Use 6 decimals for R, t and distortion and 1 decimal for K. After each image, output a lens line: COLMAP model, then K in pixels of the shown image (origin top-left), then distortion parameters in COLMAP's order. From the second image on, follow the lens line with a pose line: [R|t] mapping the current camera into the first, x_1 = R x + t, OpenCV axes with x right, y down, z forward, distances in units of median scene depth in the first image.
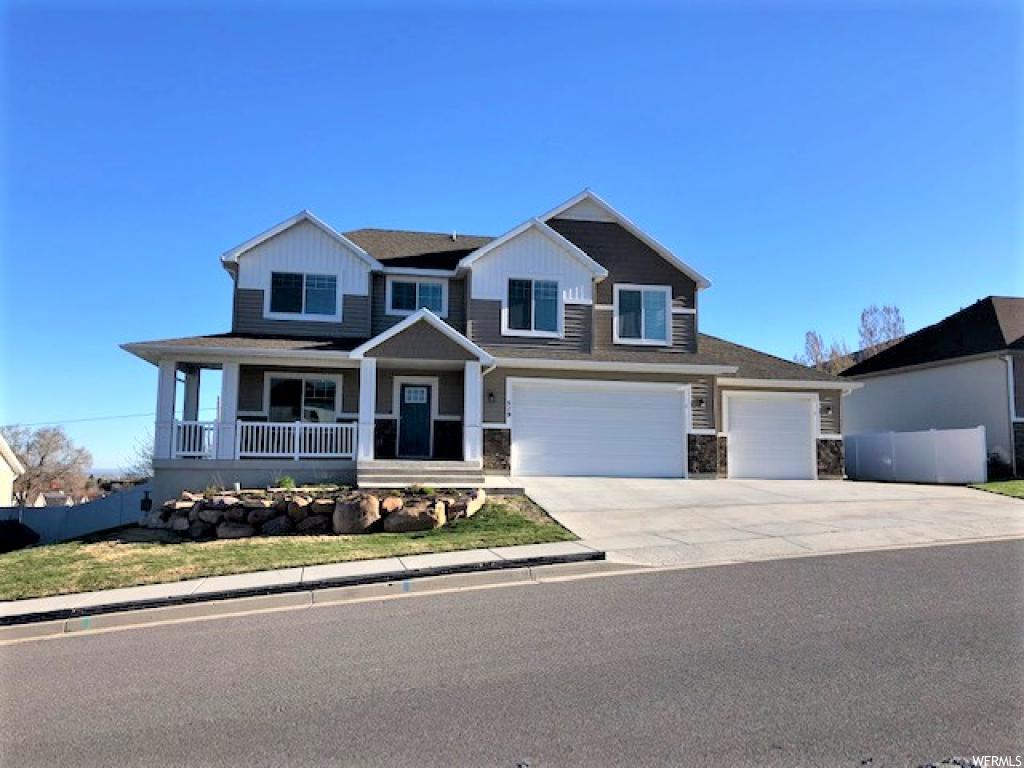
lens RADIAL K [[816.2, 0, 512.4], [0, 816.2, 380.6], [0, 0, 1]] dist [0.036447, -0.002763]
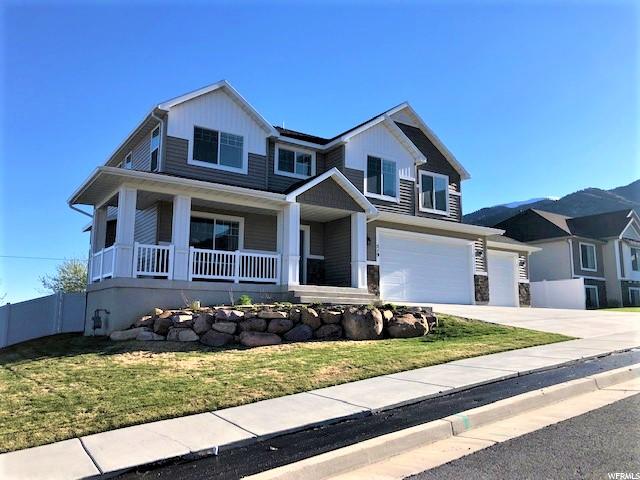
lens RADIAL K [[522.0, 0, 320.0], [0, 522.0, 240.0], [0, 0, 1]] dist [0.034338, -0.001273]
pose [[0.920689, 0.058043, 0.385957, -0.407892], [-0.042883, 0.997937, -0.047780, 0.060106], [-0.387934, 0.027440, 0.921278, 0.237392]]
